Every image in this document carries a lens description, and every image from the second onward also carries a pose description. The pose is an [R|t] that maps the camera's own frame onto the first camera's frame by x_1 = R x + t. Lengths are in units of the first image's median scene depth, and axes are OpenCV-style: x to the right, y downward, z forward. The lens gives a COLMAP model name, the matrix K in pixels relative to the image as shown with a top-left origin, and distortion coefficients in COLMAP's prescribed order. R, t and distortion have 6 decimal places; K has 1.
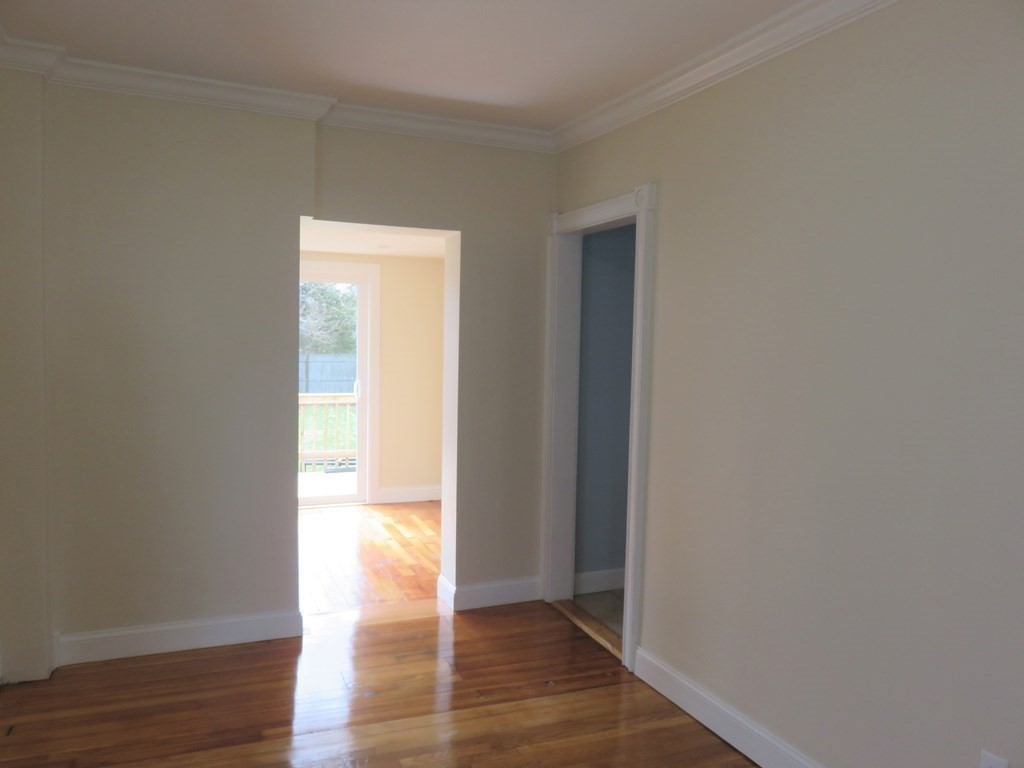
lens RADIAL K [[767.6, 0, 512.0], [0, 767.6, 384.0], [0, 0, 1]] dist [-0.006629, -0.004885]
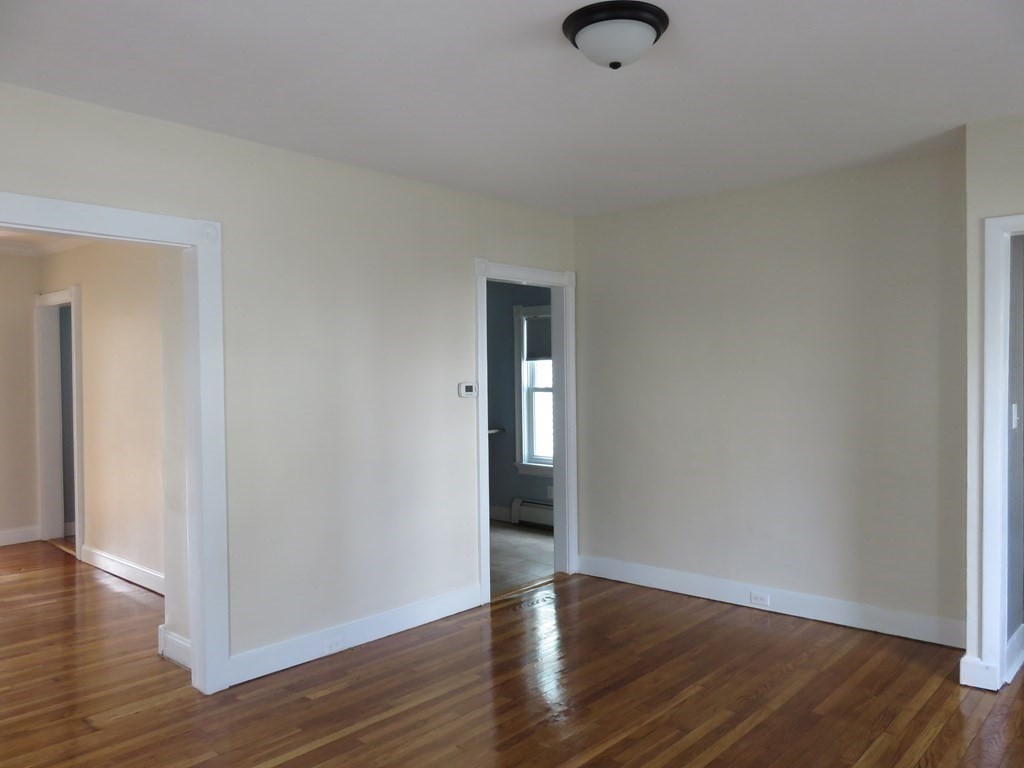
lens RADIAL K [[767.6, 0, 512.0], [0, 767.6, 384.0], [0, 0, 1]] dist [-0.006629, -0.004885]
pose [[0.906804, -0.032414, 0.420304, 0.300152], [0.049643, 0.998313, -0.030115, 0.068039], [-0.418618, 0.048174, 0.906884, -0.928558]]
